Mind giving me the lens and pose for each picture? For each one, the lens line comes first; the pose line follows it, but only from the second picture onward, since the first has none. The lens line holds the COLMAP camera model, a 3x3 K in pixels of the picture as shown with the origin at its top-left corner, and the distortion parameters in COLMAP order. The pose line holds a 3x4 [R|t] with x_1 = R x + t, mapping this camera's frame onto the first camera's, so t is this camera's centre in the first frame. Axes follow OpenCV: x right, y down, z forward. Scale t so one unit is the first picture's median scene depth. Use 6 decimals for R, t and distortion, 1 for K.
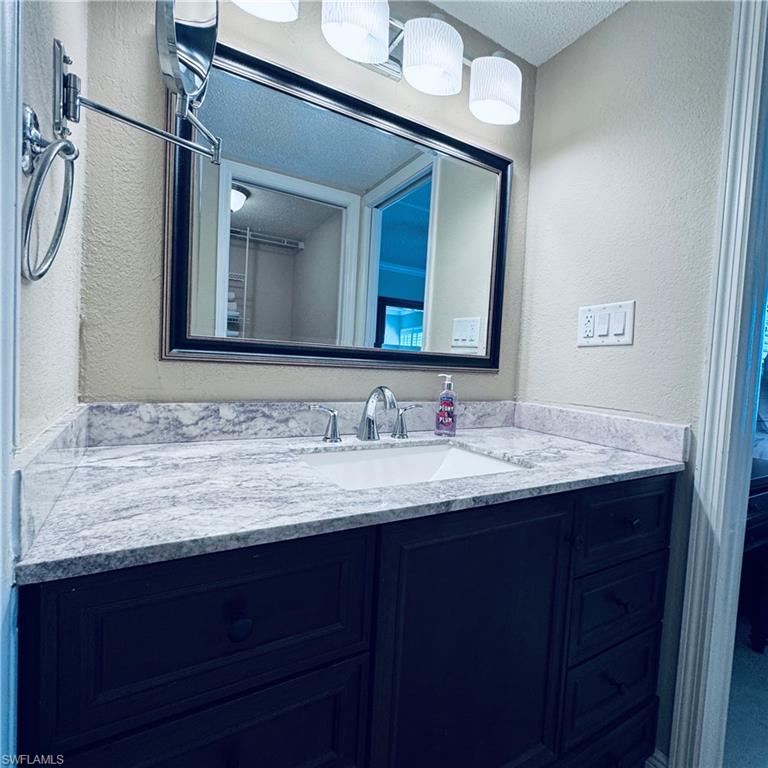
lens RADIAL K [[407.8, 0, 384.0], [0, 407.8, 384.0], [0, 0, 1]] dist [-0.000293, -0.001416]
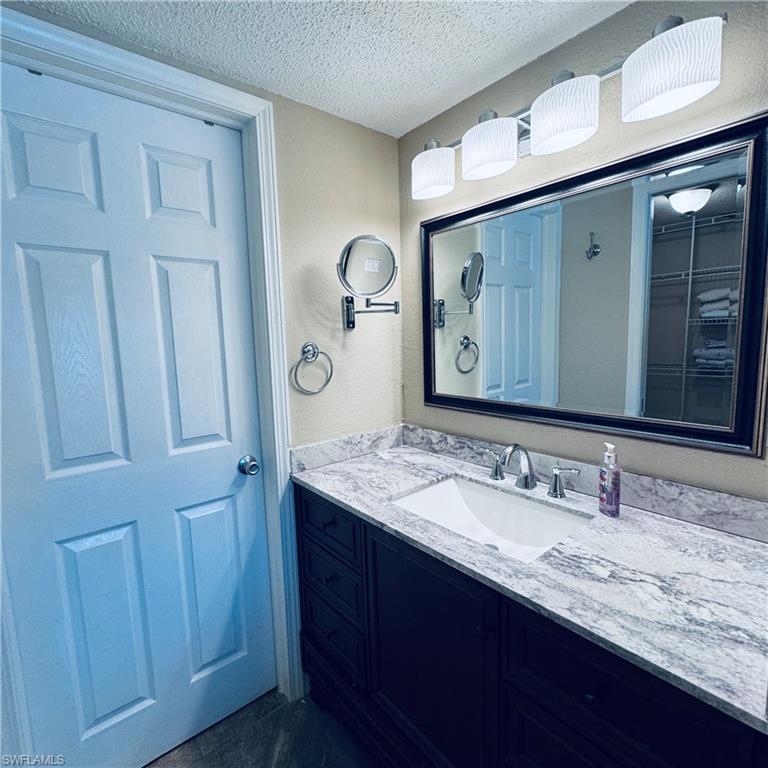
lens RADIAL K [[407.8, 0, 384.0], [0, 407.8, 384.0], [0, 0, 1]] dist [-0.000293, -0.001416]
pose [[0.175773, 0.061765, -0.982491, 1.239151], [-0.011747, 0.998090, 0.060644, -0.269454], [0.984361, 0.000882, 0.176162, 0.497444]]
